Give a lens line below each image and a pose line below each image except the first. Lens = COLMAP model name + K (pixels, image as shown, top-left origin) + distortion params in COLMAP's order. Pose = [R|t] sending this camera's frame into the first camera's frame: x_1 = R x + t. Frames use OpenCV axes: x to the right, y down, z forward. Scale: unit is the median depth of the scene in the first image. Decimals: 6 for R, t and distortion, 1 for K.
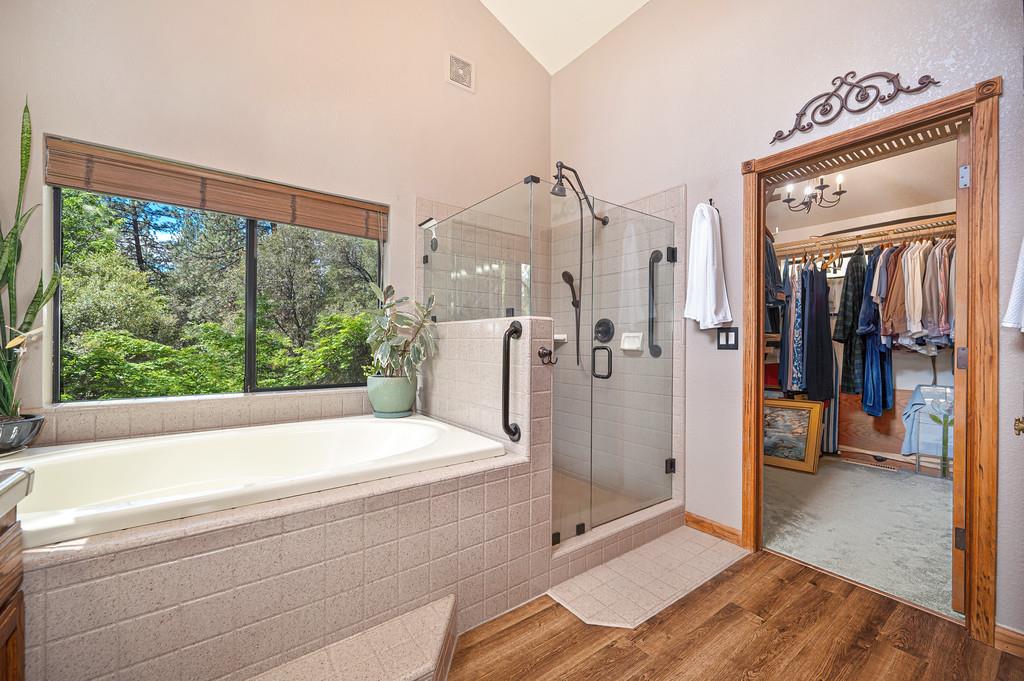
lens RADIAL K [[410.4, 0, 508.8], [0, 410.4, 341.9], [0, 0, 1]] dist [-0.002482, -0.000464]
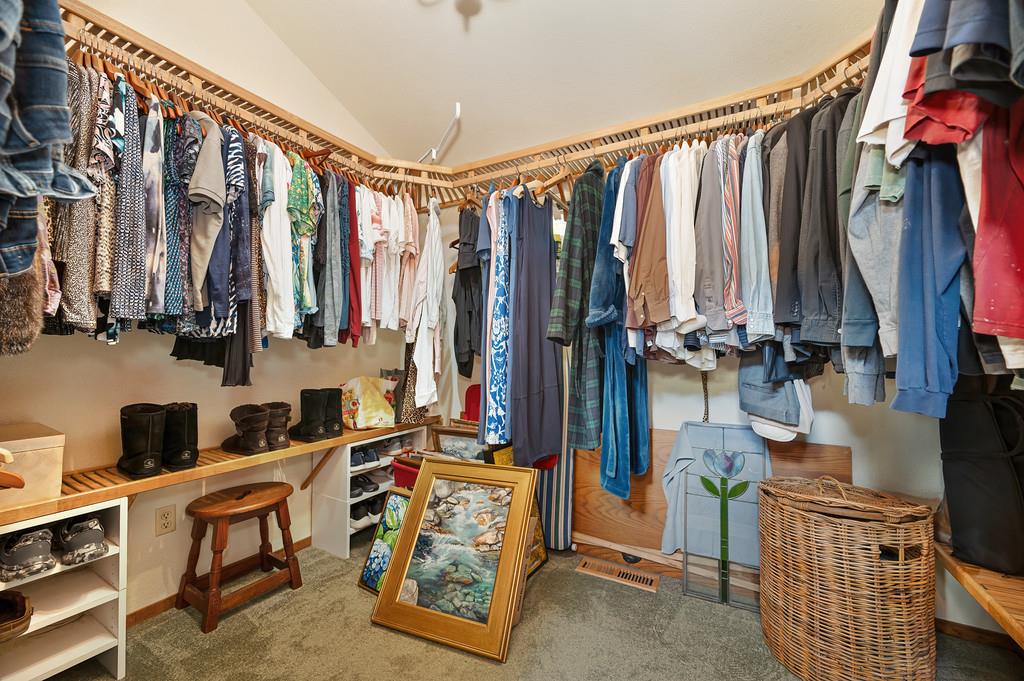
lens RADIAL K [[410.4, 0, 514.0], [0, 410.4, 342.3], [0, 0, 1]] dist [-0.002482, -0.000464]
pose [[0.910241, 0.011337, 0.413924, 0.586861], [-0.002129, 0.999740, -0.022700, 0.010260], [-0.414073, 0.019782, 0.910029, 0.616512]]
